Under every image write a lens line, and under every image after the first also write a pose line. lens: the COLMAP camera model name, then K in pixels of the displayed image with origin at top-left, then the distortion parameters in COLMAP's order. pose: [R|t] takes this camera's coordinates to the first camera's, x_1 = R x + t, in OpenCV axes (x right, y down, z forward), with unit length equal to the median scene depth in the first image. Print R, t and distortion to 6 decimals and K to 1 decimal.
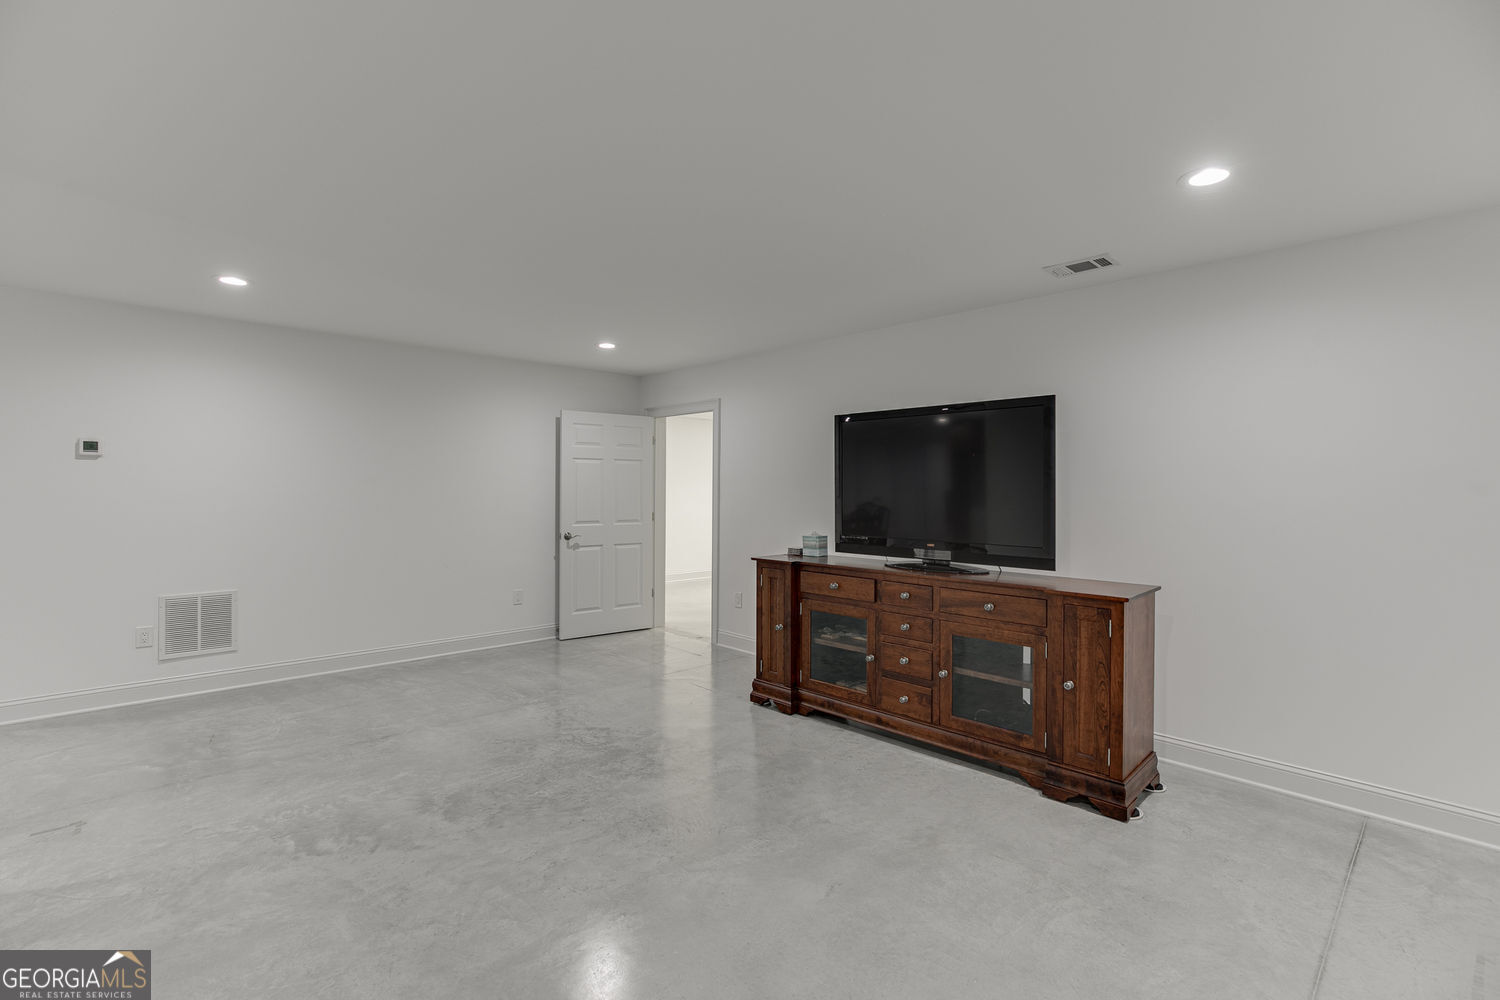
lens RADIAL K [[677.3, 0, 750.3], [0, 677.3, 493.1], [0, 0, 1]] dist [-0.007291, 0.002598]
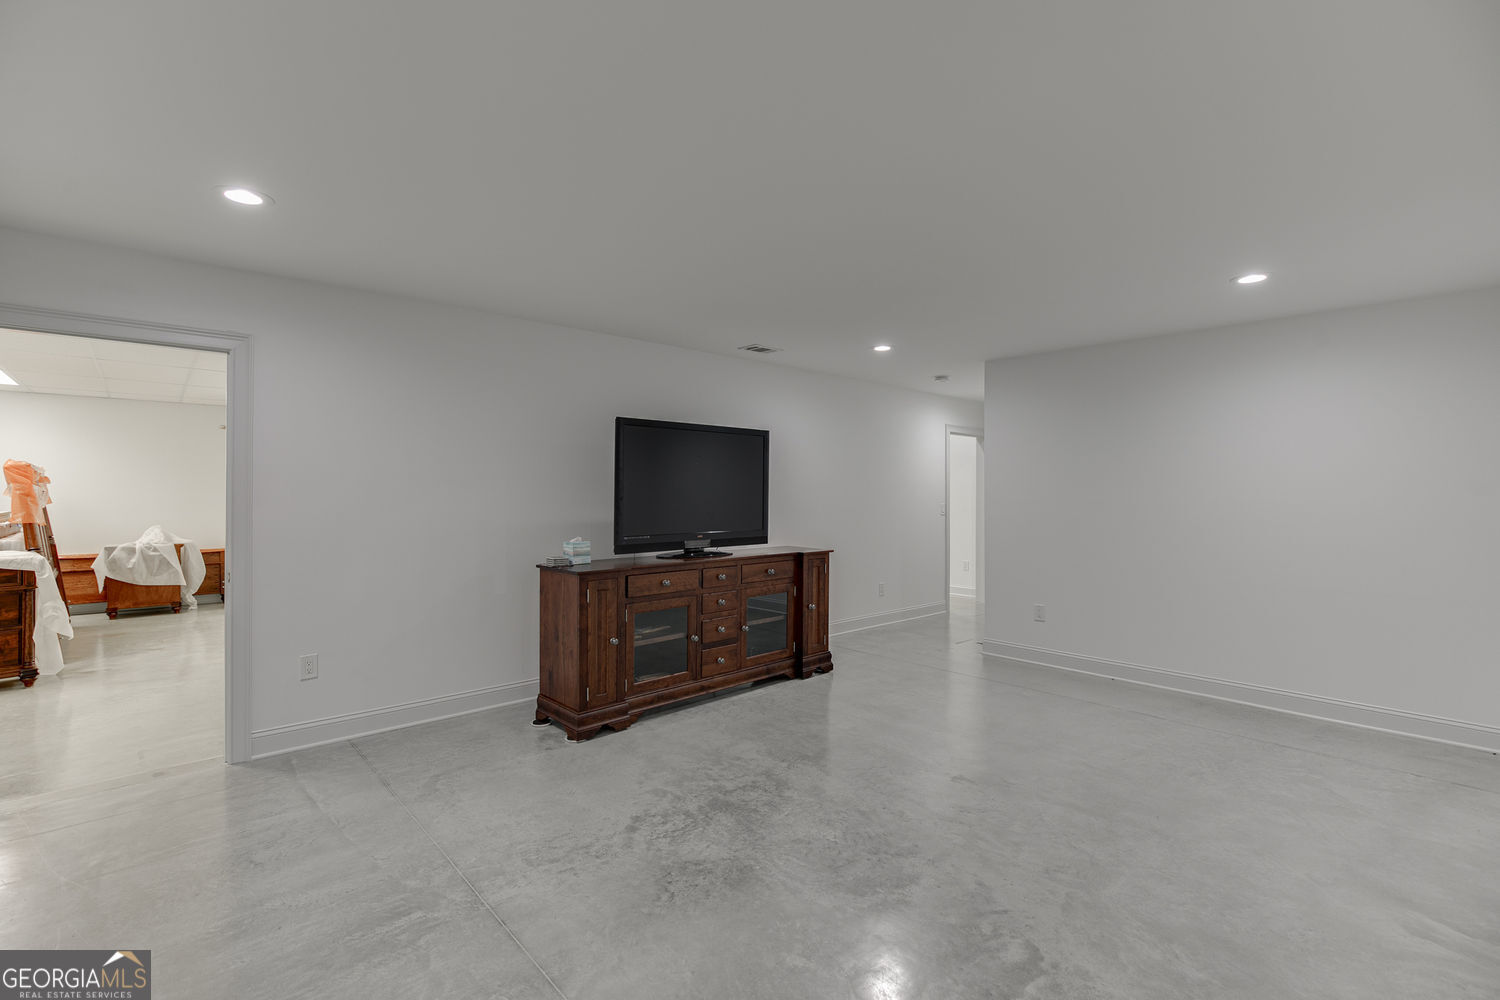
lens RADIAL K [[677.3, 0, 745.7], [0, 677.3, 497.4], [0, 0, 1]] dist [-0.007291, 0.002598]
pose [[0.021713, -0.013515, 0.999673, -1.041141], [0.000025, 0.999909, 0.013518, -0.011384], [-0.999764, -0.000269, 0.021711, 0.957306]]
